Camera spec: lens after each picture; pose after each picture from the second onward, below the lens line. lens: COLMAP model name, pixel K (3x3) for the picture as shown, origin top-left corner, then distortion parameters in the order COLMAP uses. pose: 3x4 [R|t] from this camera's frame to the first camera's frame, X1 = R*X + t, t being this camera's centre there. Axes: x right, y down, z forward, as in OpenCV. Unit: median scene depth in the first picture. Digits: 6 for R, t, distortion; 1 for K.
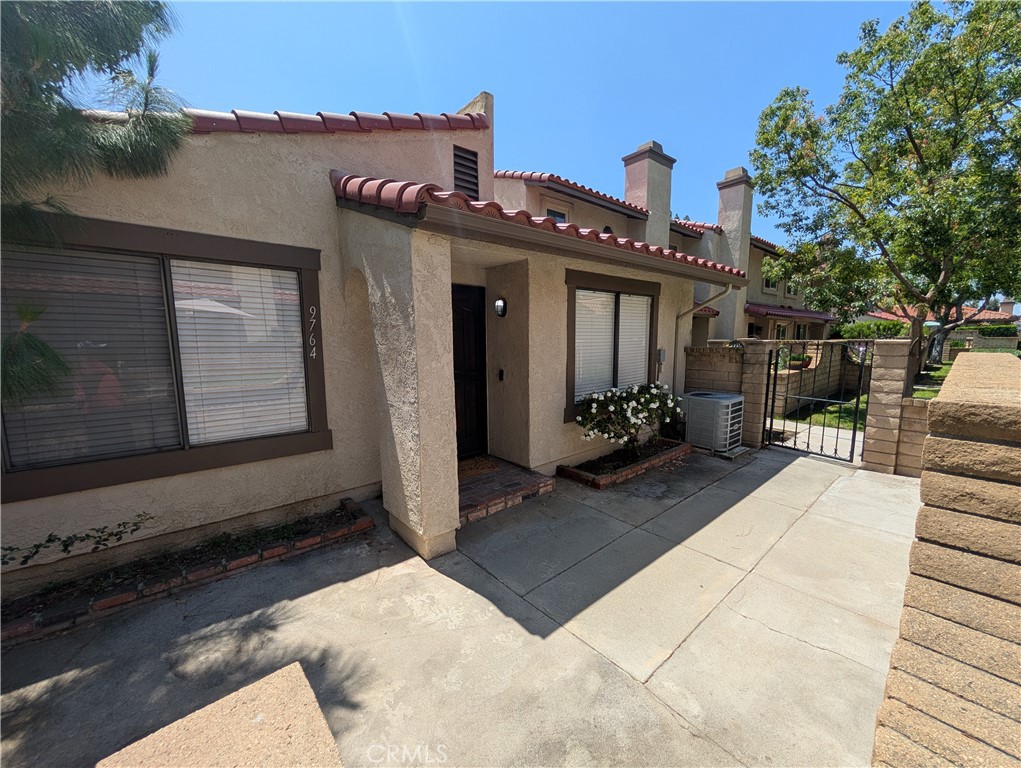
lens RADIAL K [[389.3, 0, 514.2], [0, 389.3, 389.4], [0, 0, 1]] dist [-0.000029, 0.000437]
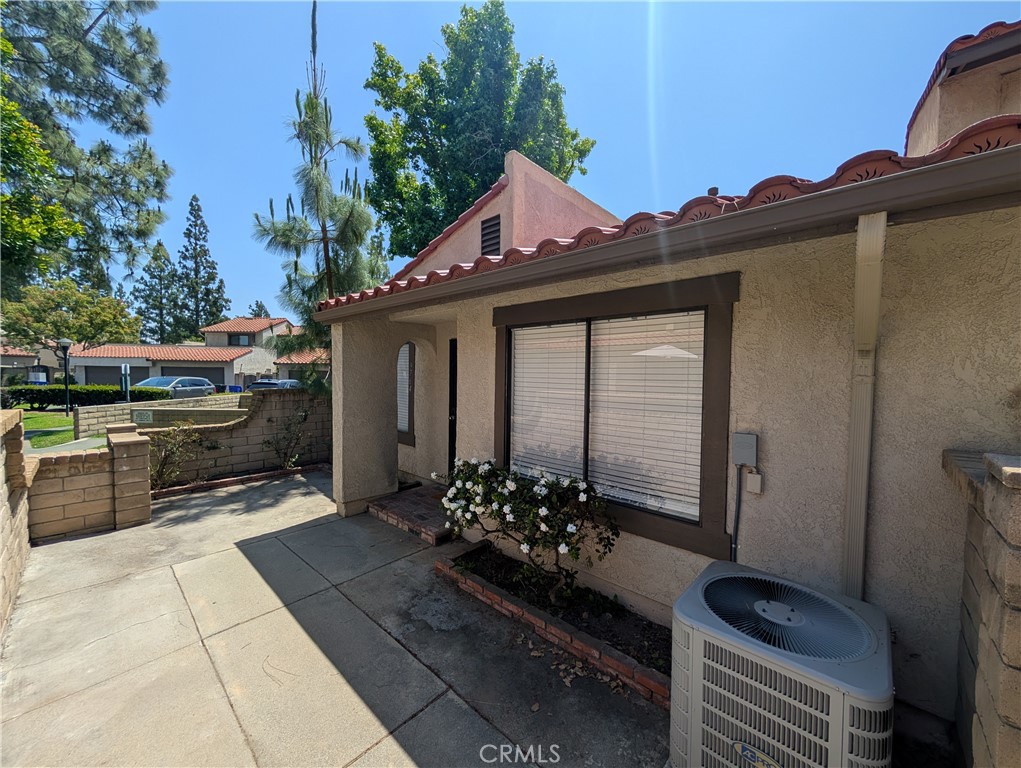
lens RADIAL K [[389.3, 0, 505.5], [0, 389.3, 389.6], [0, 0, 1]] dist [-0.000029, 0.000437]
pose [[0.113541, 0.051714, -0.992186, 1.031844], [-0.146781, 0.988559, 0.034728, -0.174320], [0.982631, 0.141691, 0.119833, 0.987217]]
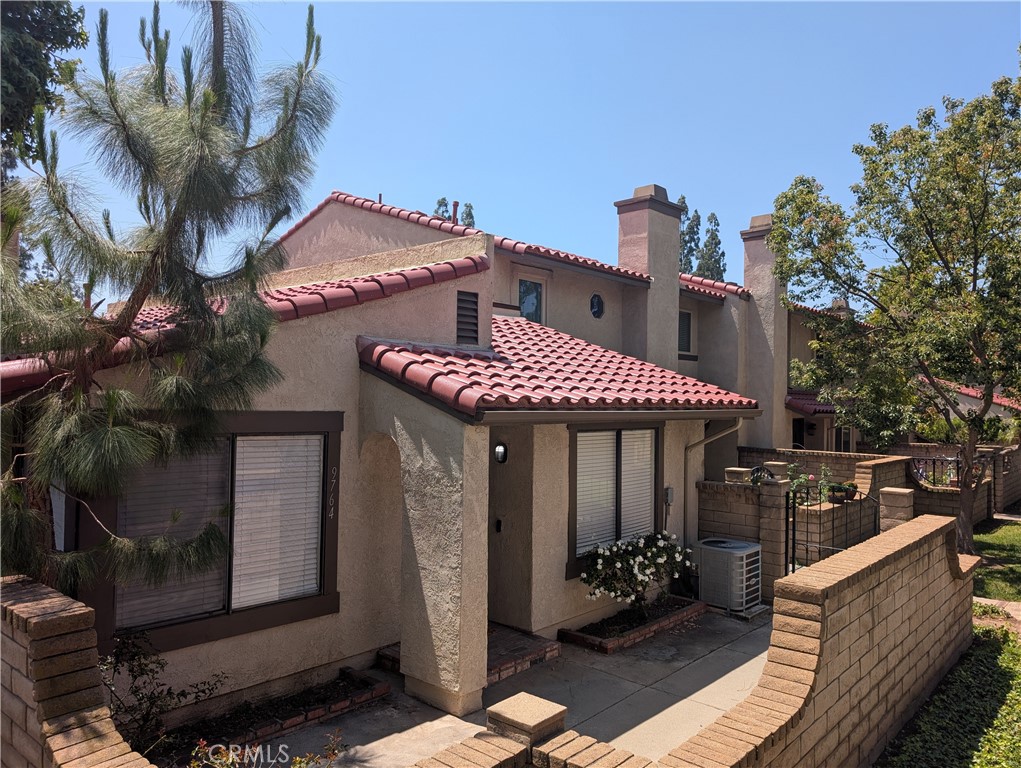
lens RADIAL K [[735.7, 0, 510.8], [0, 735.7, 385.4], [0, 0, 1]] dist [0.020227, -0.020225]
pose [[0.990540, 0.026679, 0.134608, -0.263391], [-0.005993, 0.988394, -0.151792, -0.108876], [-0.137096, 0.149550, 0.979204, -0.791930]]
